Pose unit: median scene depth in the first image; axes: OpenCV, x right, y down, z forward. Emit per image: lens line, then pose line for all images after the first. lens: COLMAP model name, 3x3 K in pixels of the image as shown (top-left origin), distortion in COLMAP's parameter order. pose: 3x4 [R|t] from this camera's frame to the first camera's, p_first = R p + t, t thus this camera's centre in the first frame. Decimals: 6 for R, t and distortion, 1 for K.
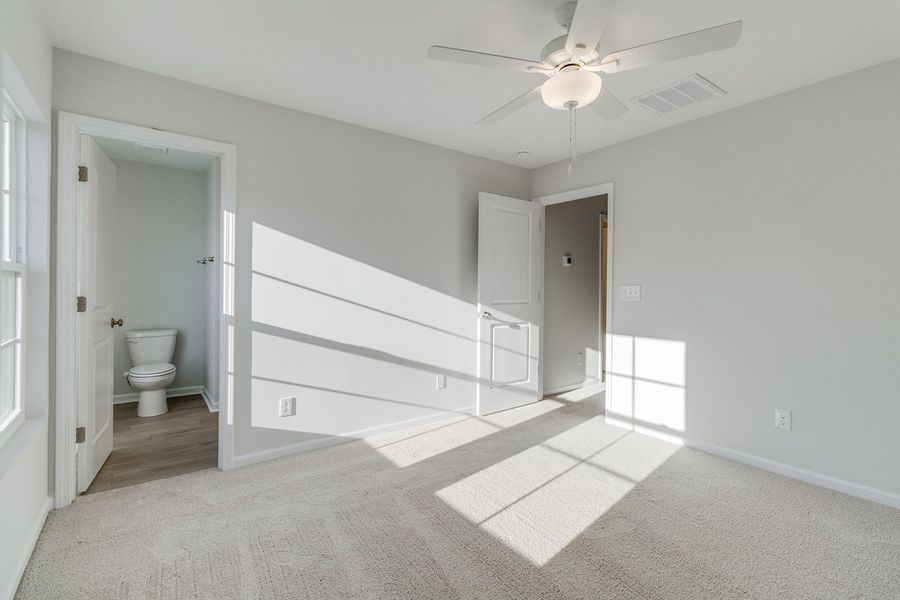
lens RADIAL K [[435.8, 0, 434.3], [0, 435.8, 288.2], [0, 0, 1]] dist [0.000582, 0.000026]
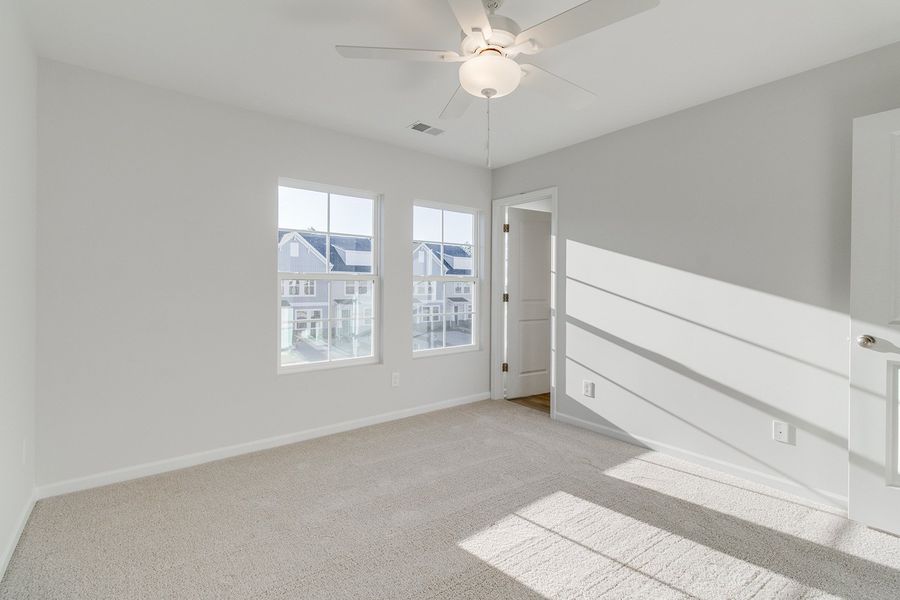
lens RADIAL K [[412.8, 0, 449.7], [0, 412.8, 290.4], [0, 0, 1]] dist [0.016799, -0.000283]
pose [[0.025619, 0.005191, -0.999658, 0.814055], [-0.007798, 0.999957, 0.004992, -0.001293], [0.999641, 0.007667, 0.025659, 0.604149]]
